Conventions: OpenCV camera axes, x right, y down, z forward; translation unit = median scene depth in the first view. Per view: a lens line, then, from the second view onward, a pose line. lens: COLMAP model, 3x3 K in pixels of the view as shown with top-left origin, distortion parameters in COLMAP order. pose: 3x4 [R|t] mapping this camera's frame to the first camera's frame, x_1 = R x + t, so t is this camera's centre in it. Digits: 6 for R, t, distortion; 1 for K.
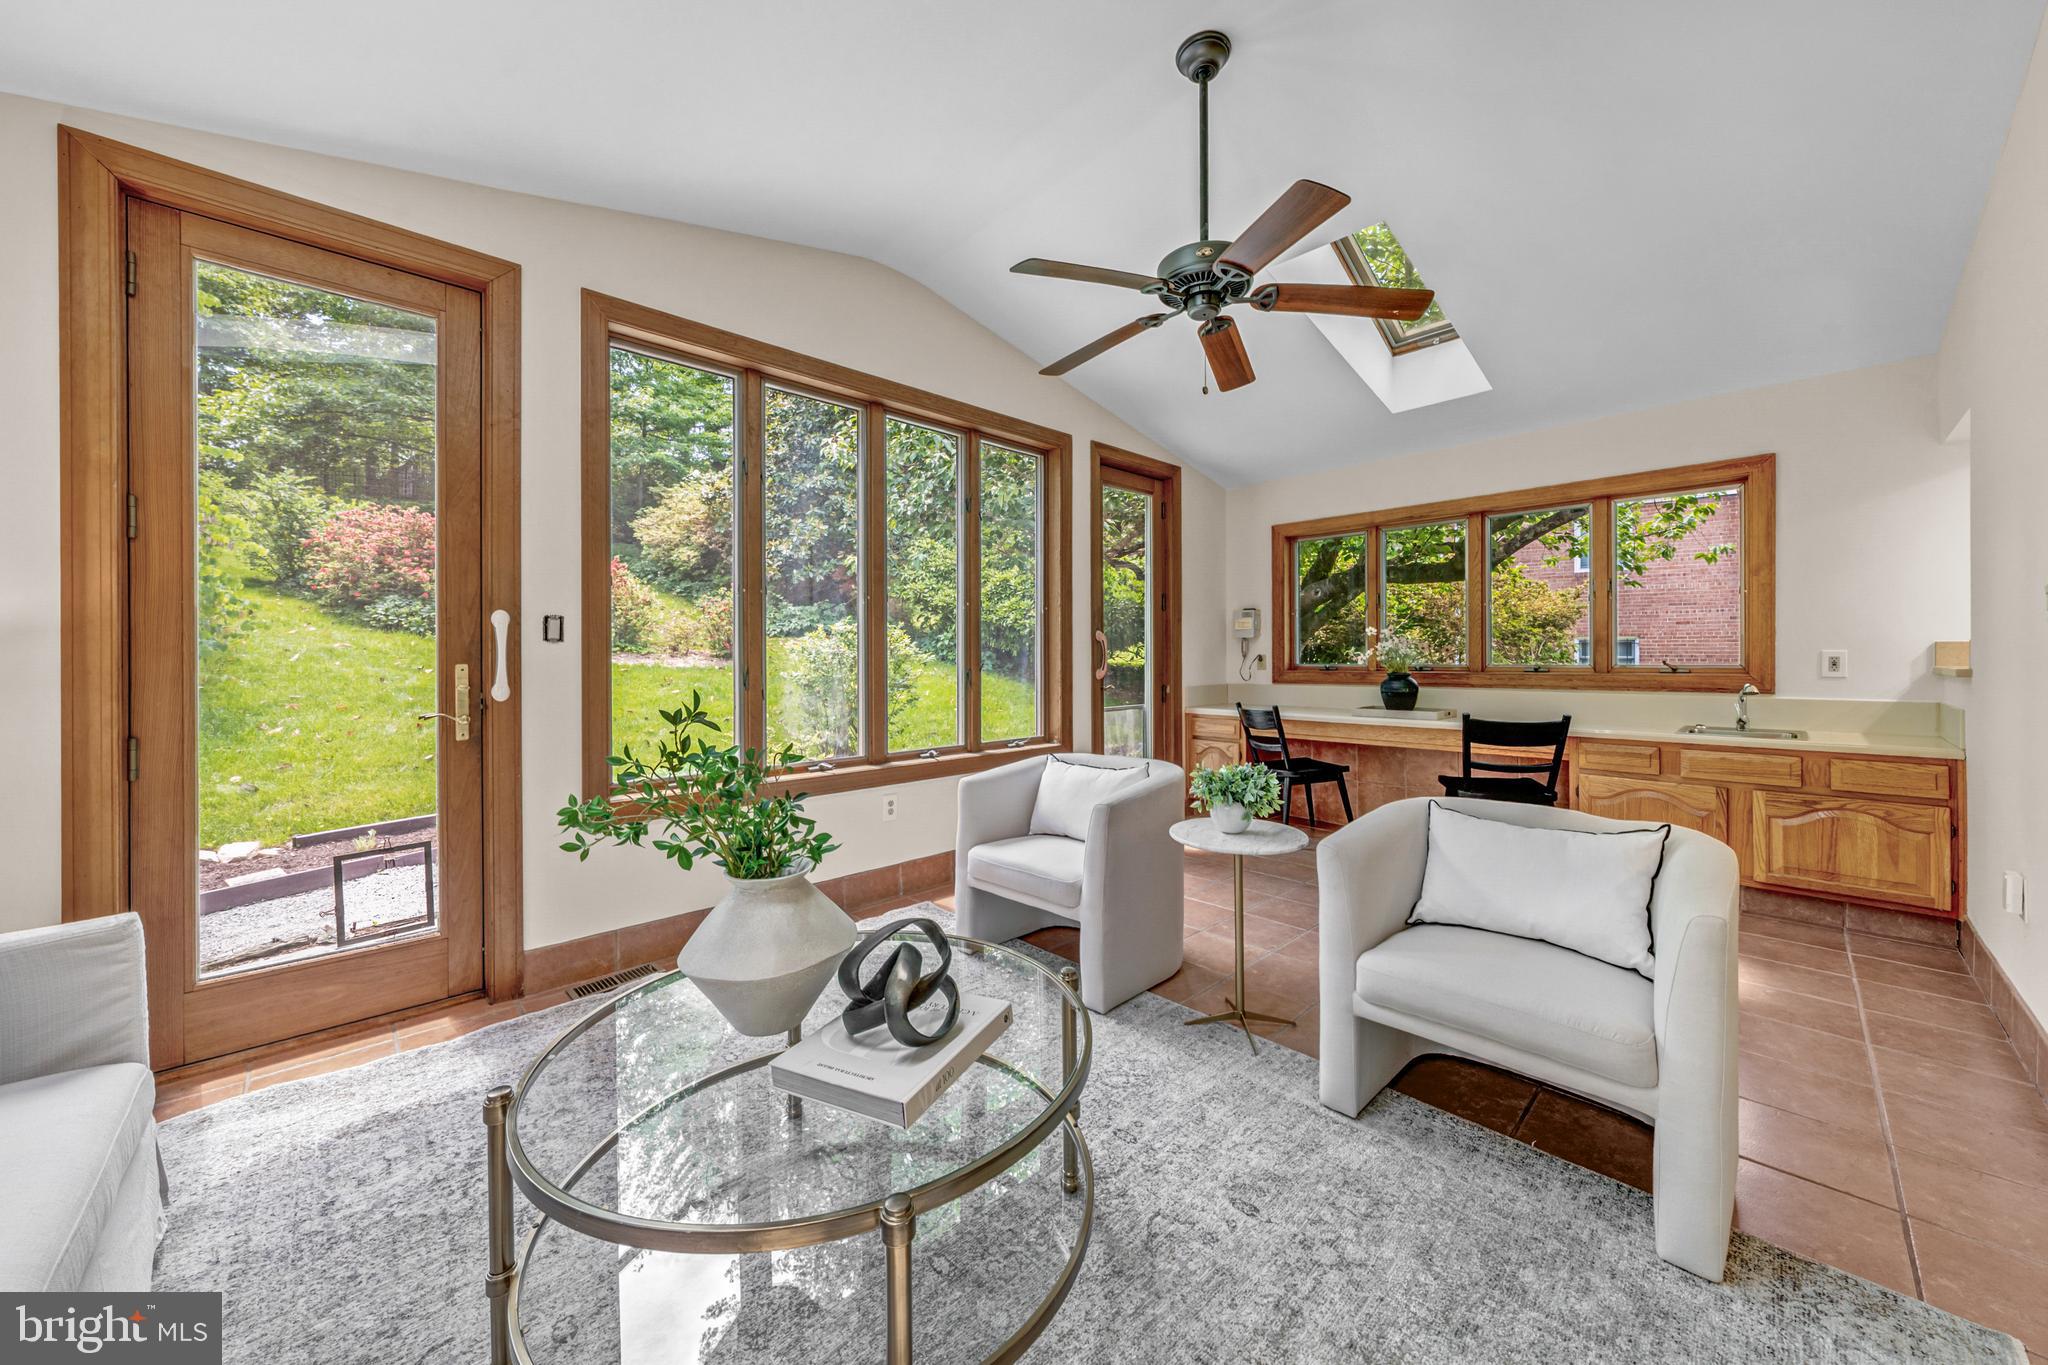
lens RADIAL K [[722.7, 0, 1021.4], [0, 722.7, 658.3], [0, 0, 1]] dist [-0.000582, -0.000030]
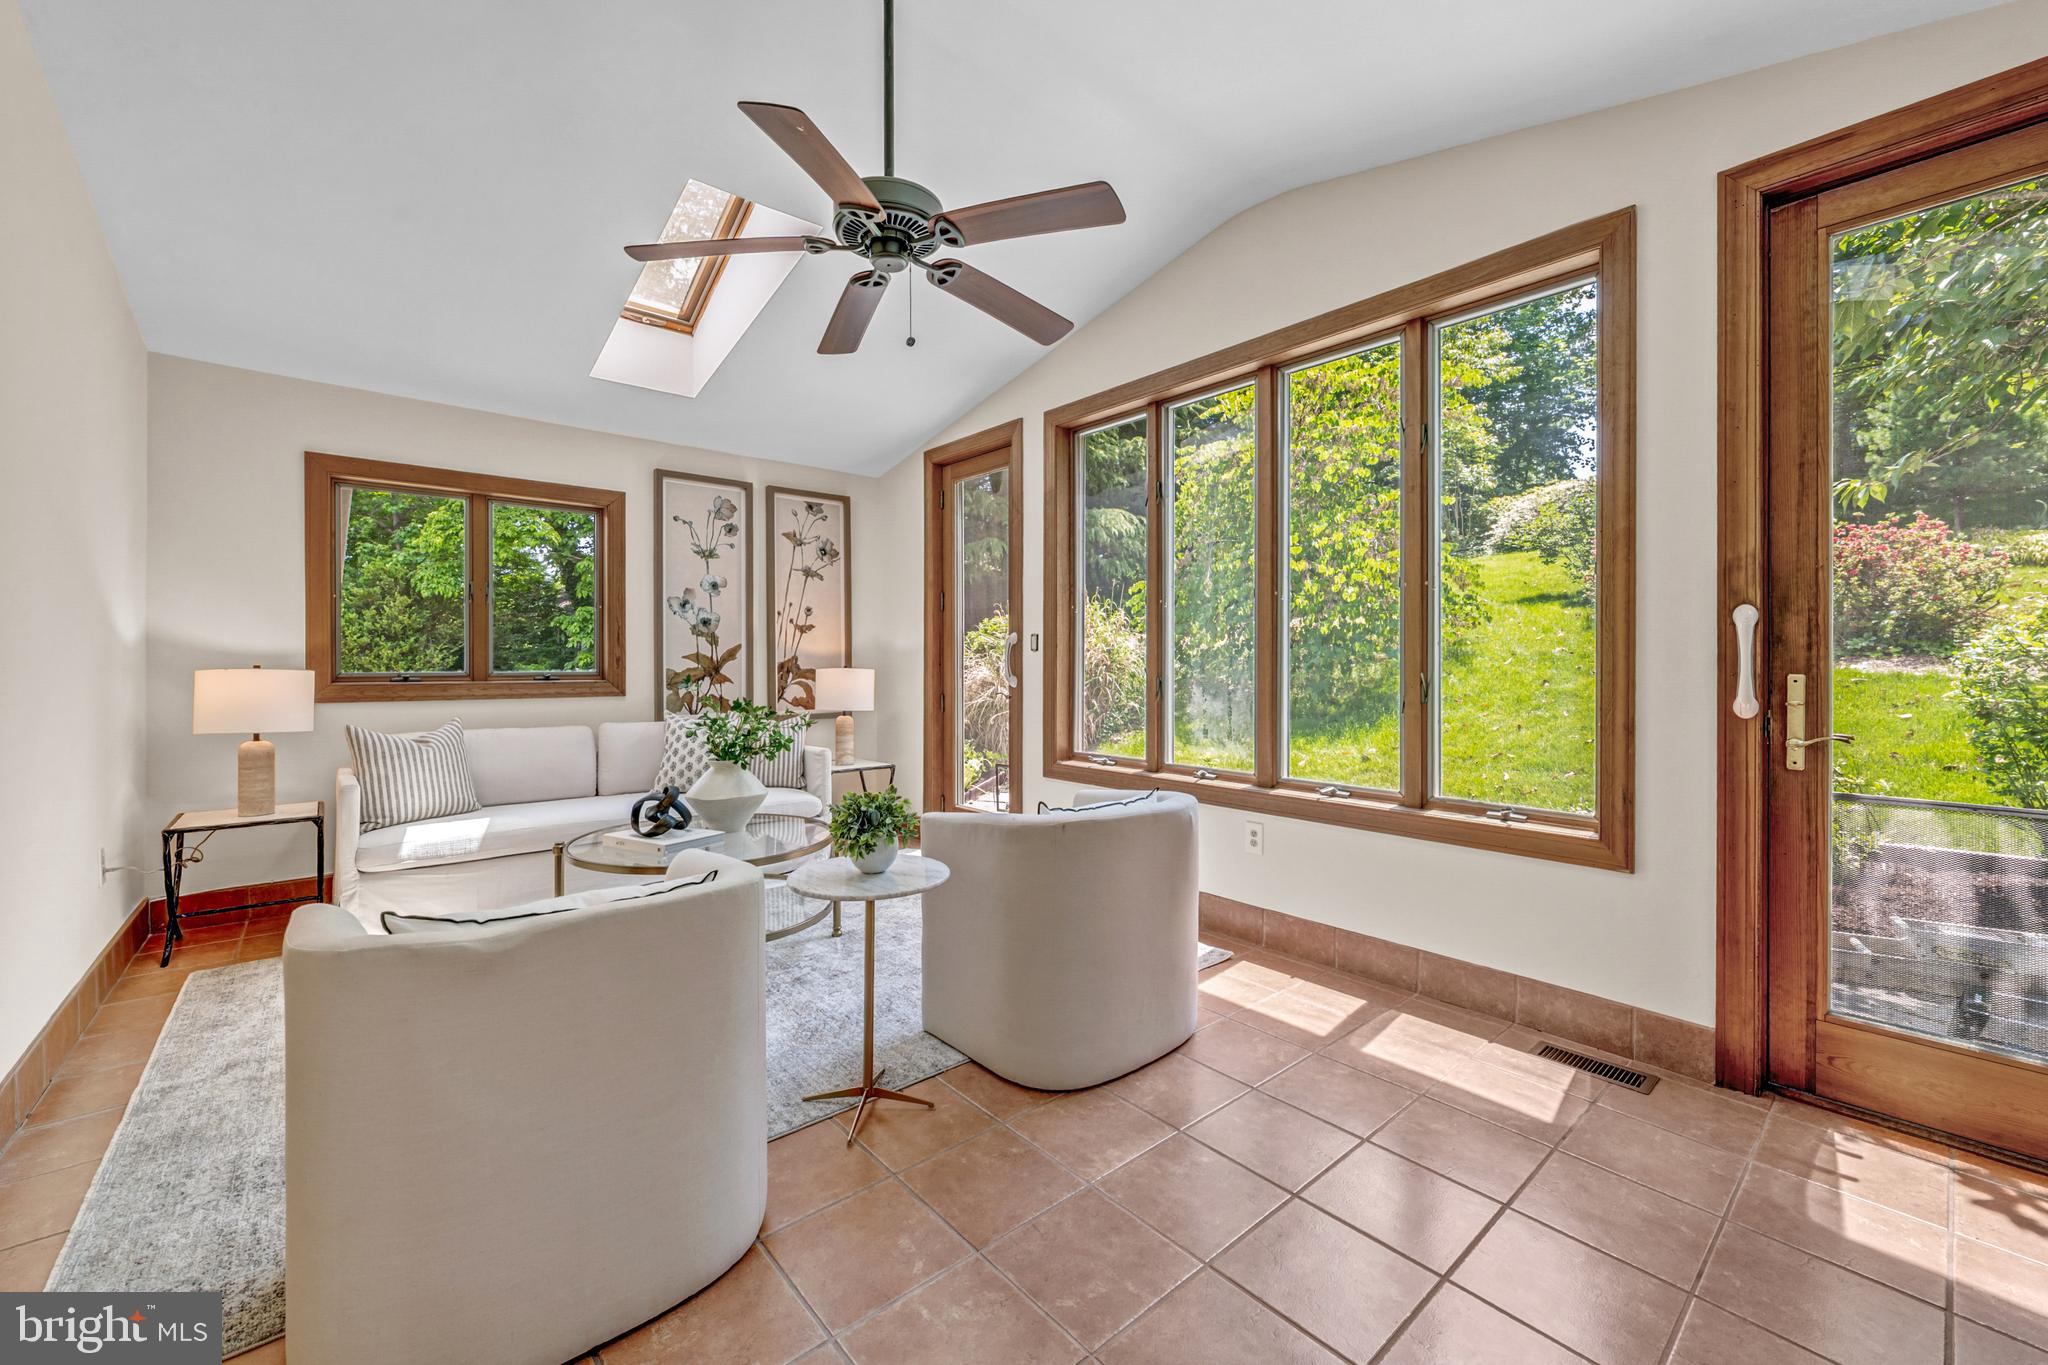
lens RADIAL K [[810.0, 0, 1034.1], [0, 810.0, 656.0], [0, 0, 1]] dist [0.002037, 0.000074]
pose [[-0.050679, 0.002680, -0.998711, 0.807732], [-0.003632, 0.999989, 0.002868, -0.010750], [0.998708, 0.003773, -0.050669, 0.810486]]
